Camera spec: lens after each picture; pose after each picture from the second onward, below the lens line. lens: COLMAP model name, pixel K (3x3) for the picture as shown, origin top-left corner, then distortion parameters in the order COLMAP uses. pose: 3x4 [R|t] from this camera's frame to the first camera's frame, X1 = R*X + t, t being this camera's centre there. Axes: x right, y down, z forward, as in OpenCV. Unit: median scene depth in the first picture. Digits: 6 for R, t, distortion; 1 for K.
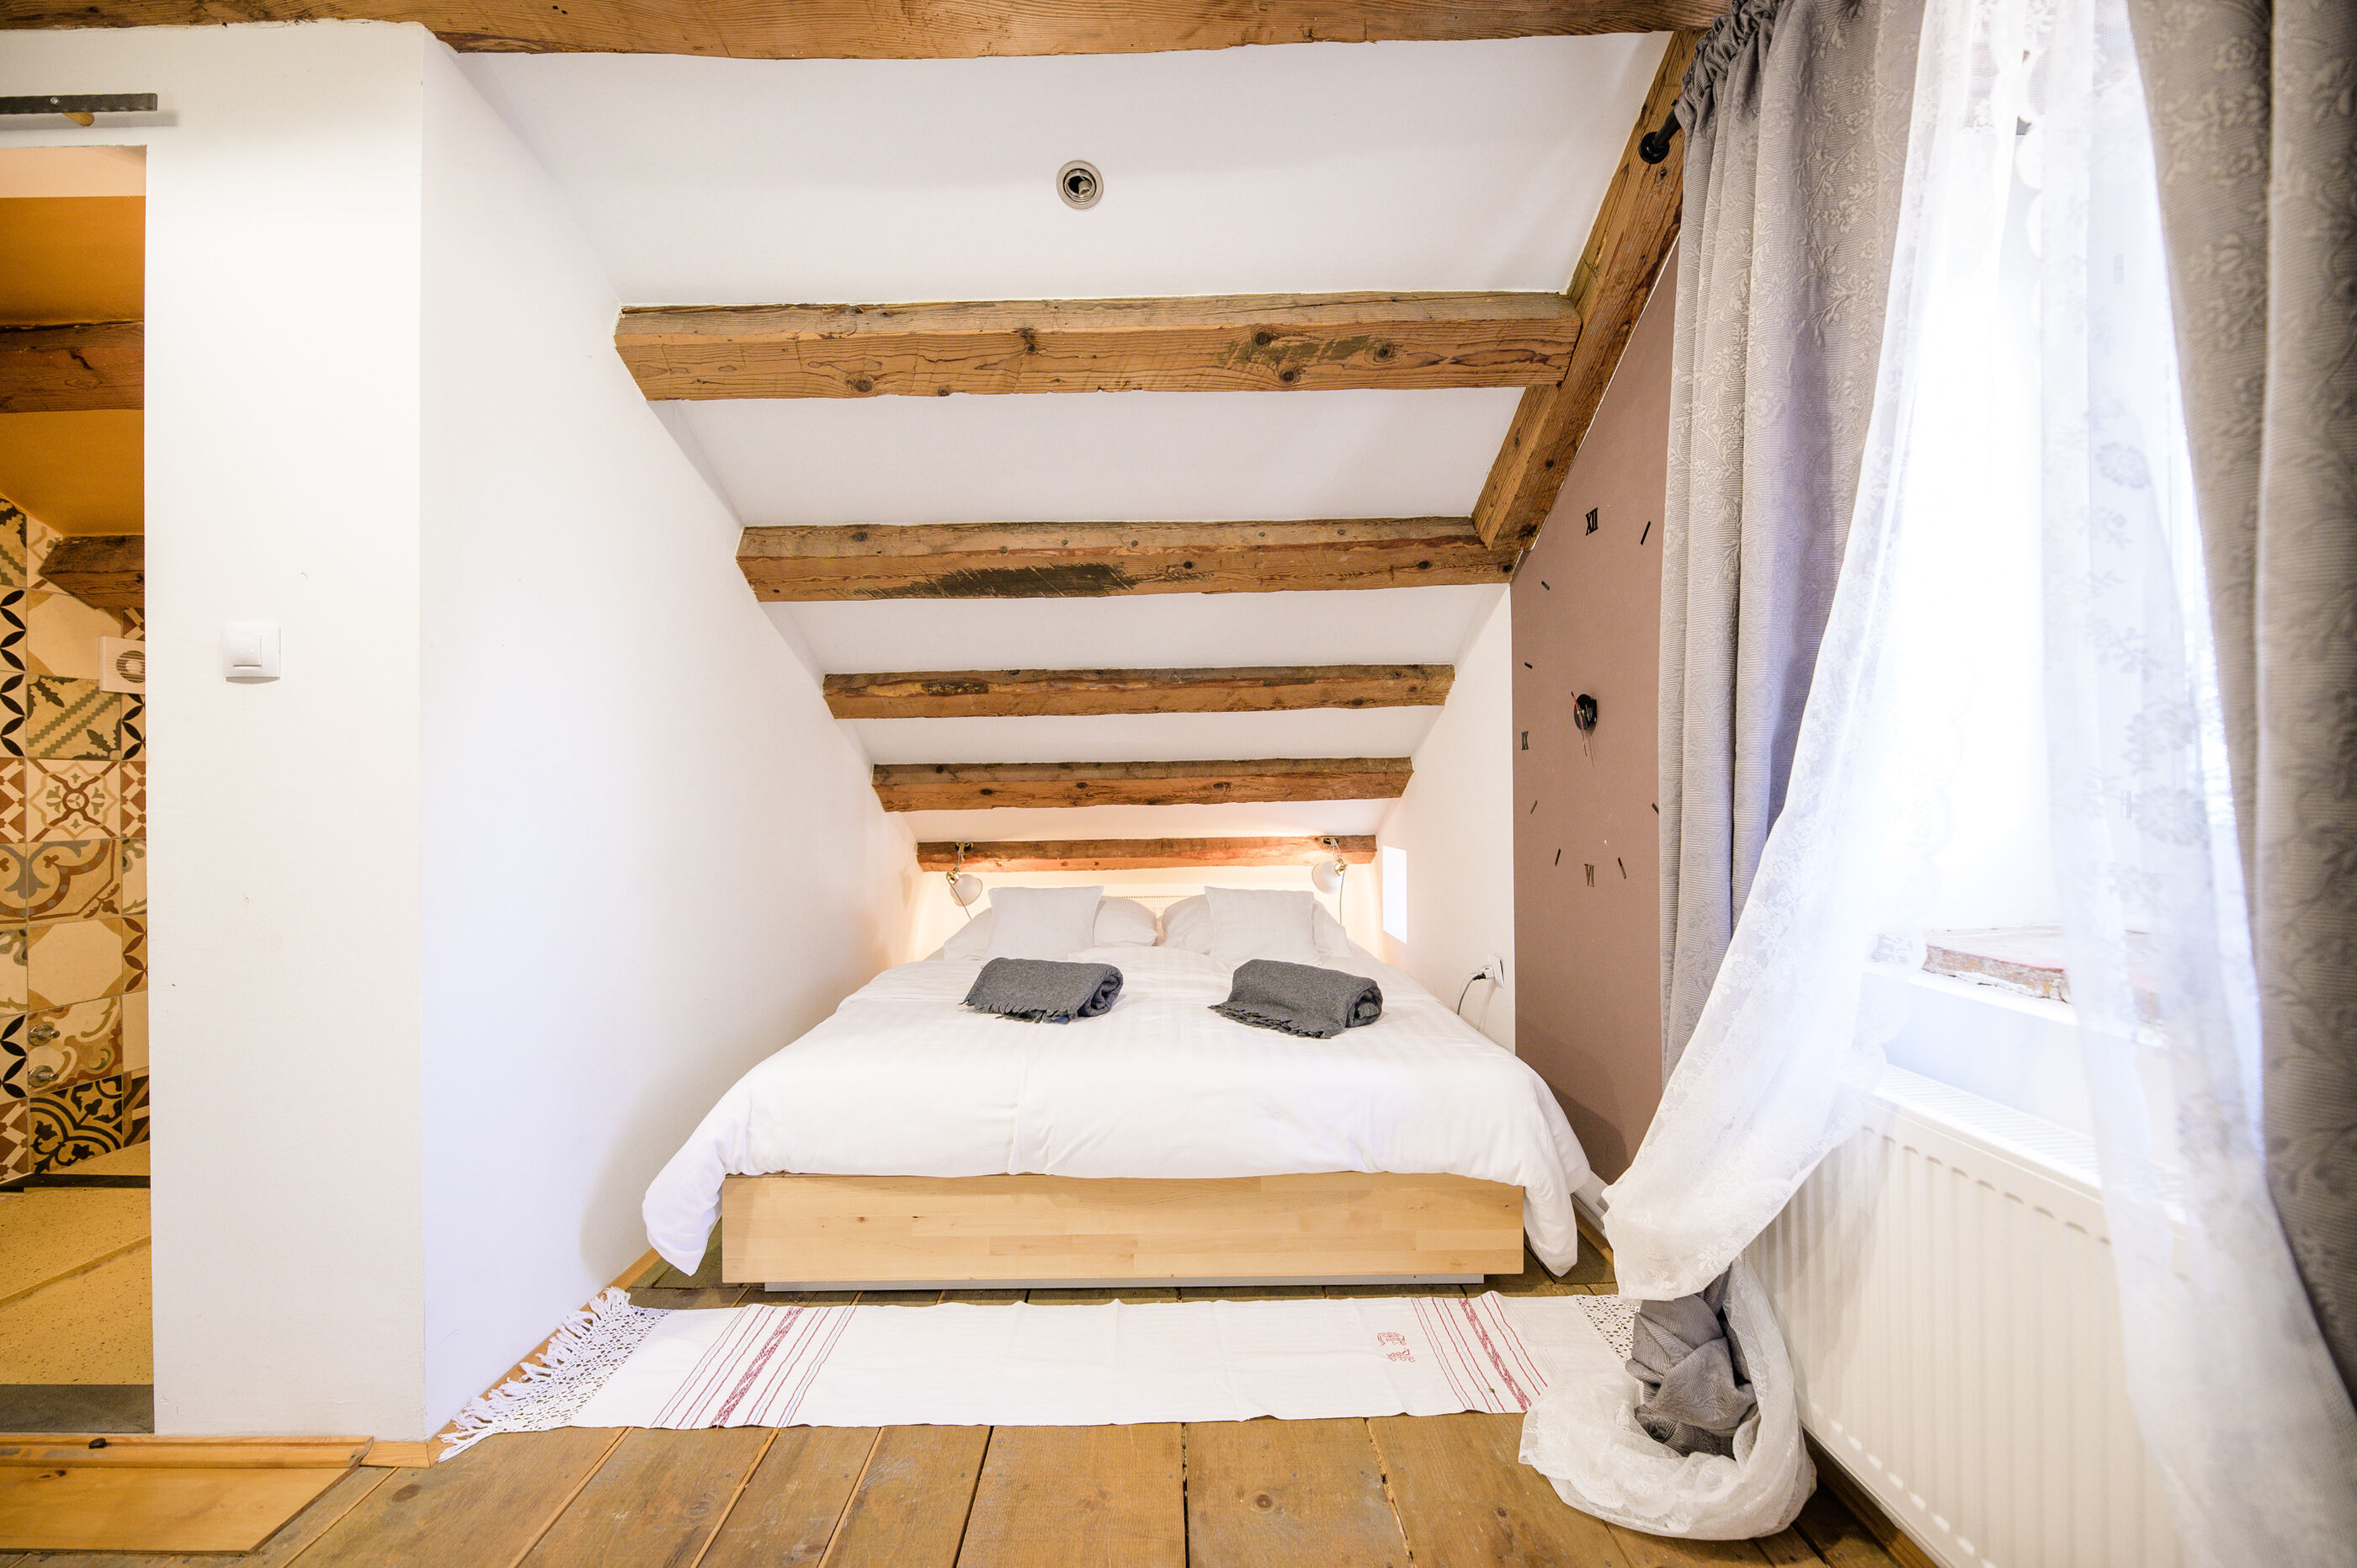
lens RADIAL K [[946.9, 0, 1170.3], [0, 946.9, 791.9], [0, 0, 1]] dist [-0.001752, -0.002792]
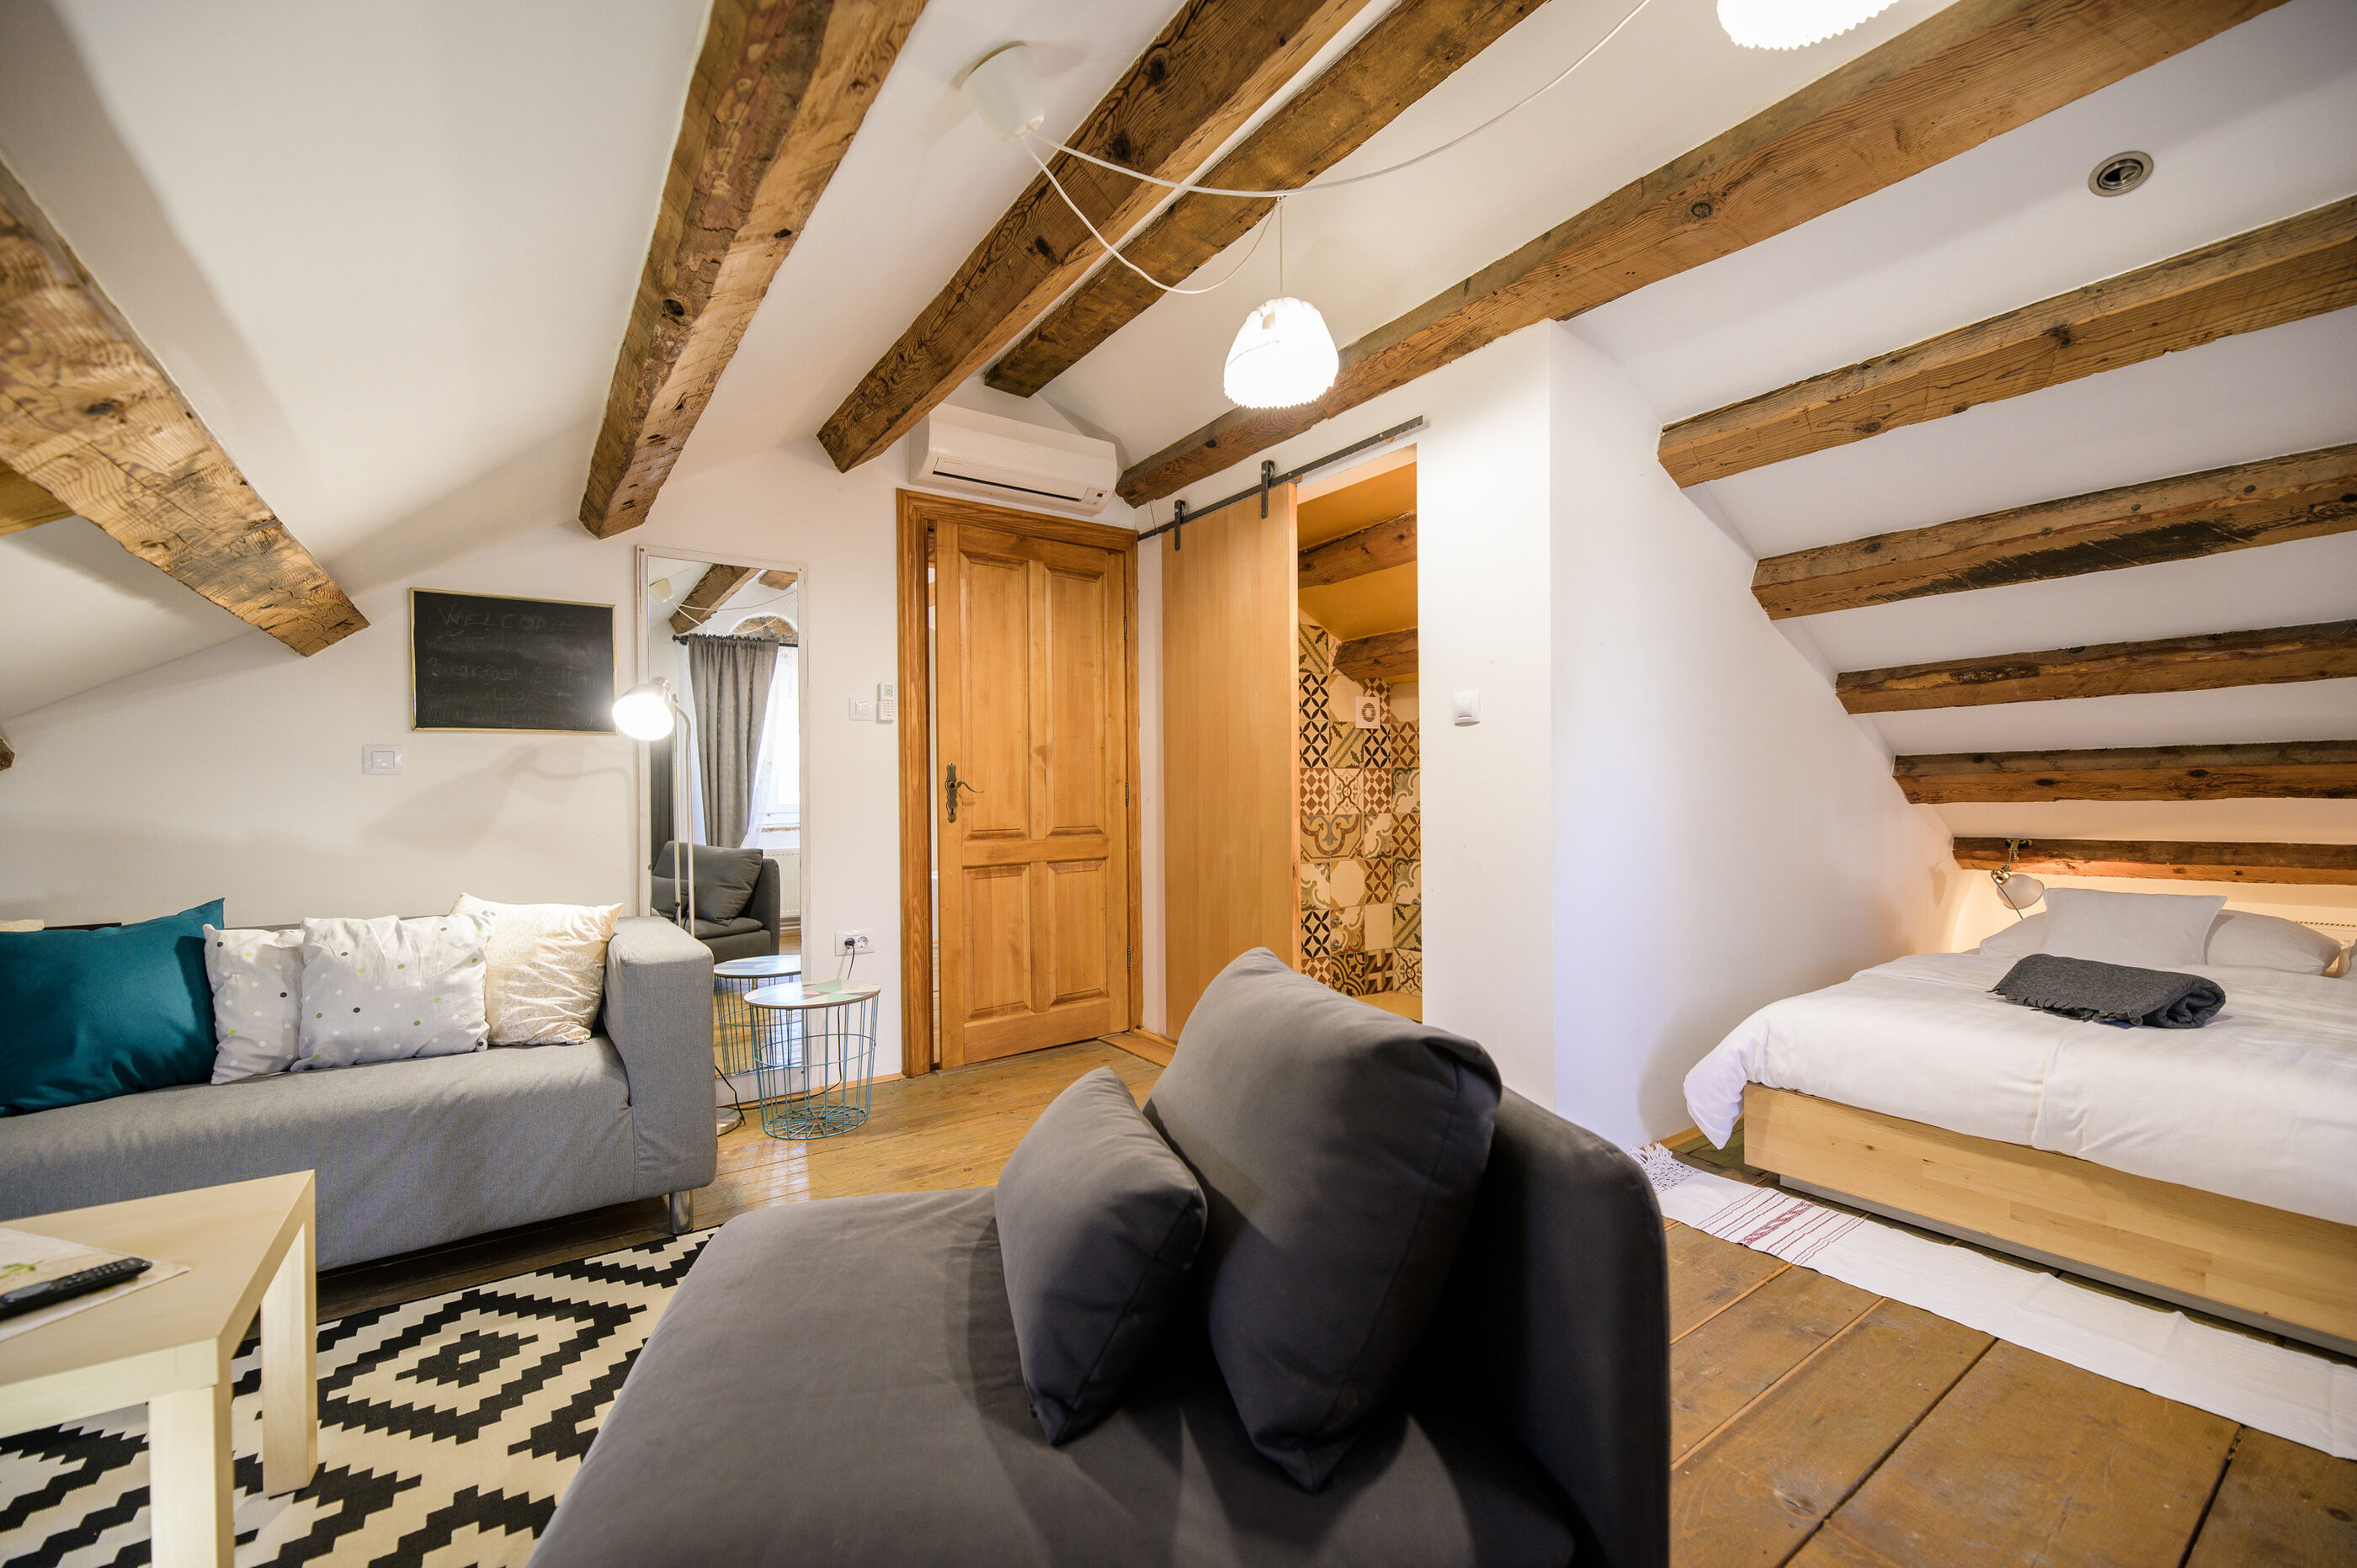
lens RADIAL K [[946.9, 0, 1170.3], [0, 946.9, 791.9], [0, 0, 1]] dist [-0.001752, -0.002792]
pose [[0.565154, 0.000725, -0.824985, 0.111431], [0.006165, 0.999968, 0.005101, -0.001167], [0.824962, -0.007969, 0.565132, -0.279707]]
